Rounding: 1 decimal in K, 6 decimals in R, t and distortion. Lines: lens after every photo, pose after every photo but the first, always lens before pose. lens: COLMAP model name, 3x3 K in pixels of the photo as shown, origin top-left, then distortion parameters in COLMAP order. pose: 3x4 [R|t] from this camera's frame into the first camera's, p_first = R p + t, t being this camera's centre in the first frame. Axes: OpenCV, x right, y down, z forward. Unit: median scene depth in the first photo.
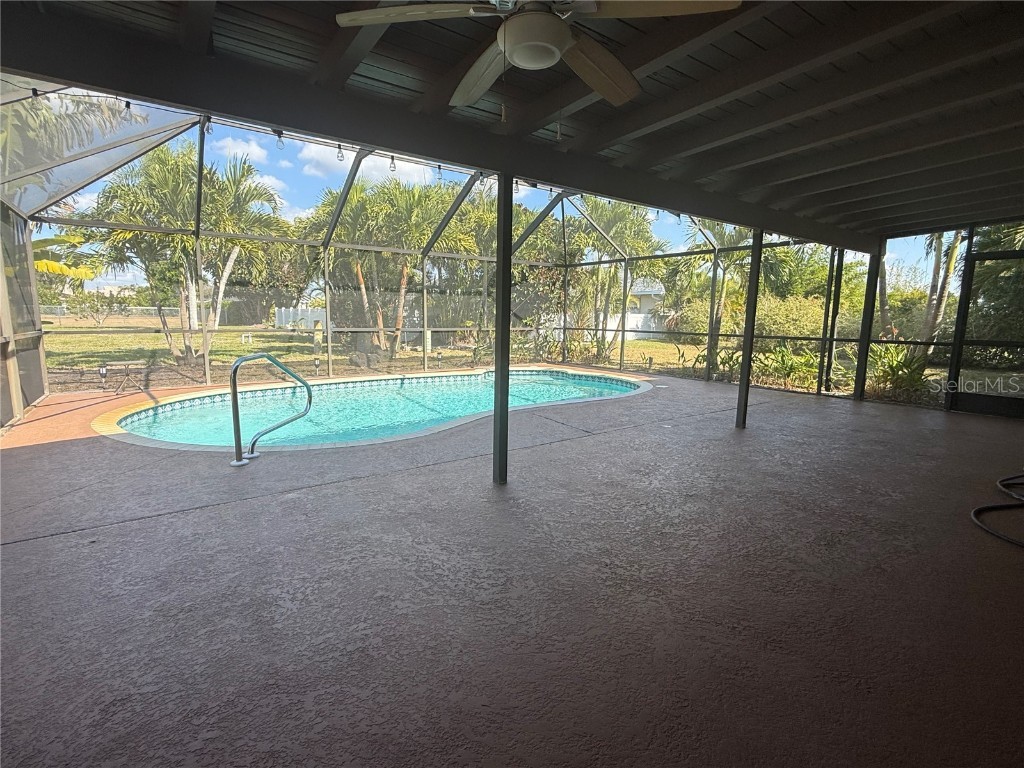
lens RADIAL K [[489.2, 0, 512.0], [0, 489.2, 384.0], [0, 0, 1]] dist [-0.001924, -0.000723]
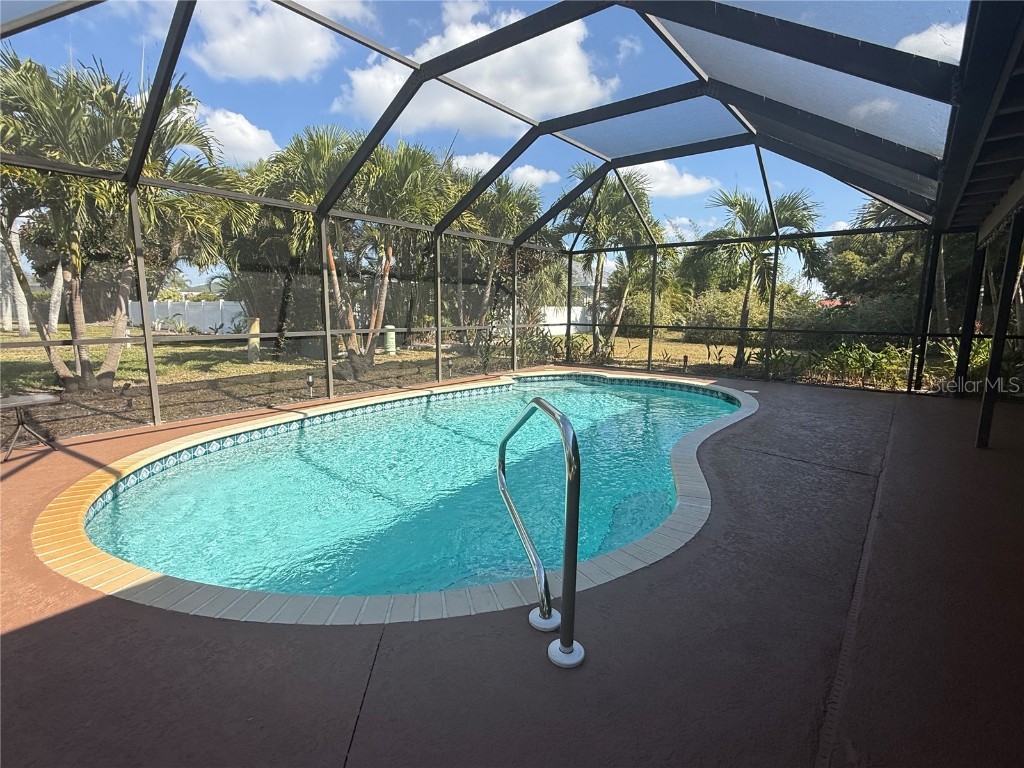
lens RADIAL K [[489.2, 0, 512.0], [0, 489.2, 384.0], [0, 0, 1]] dist [-0.001924, -0.000723]
pose [[0.967851, -0.043486, 0.247738, -0.254304], [0.039946, 0.999015, 0.019297, -0.033731], [-0.248333, -0.008780, 0.968635, 0.215506]]
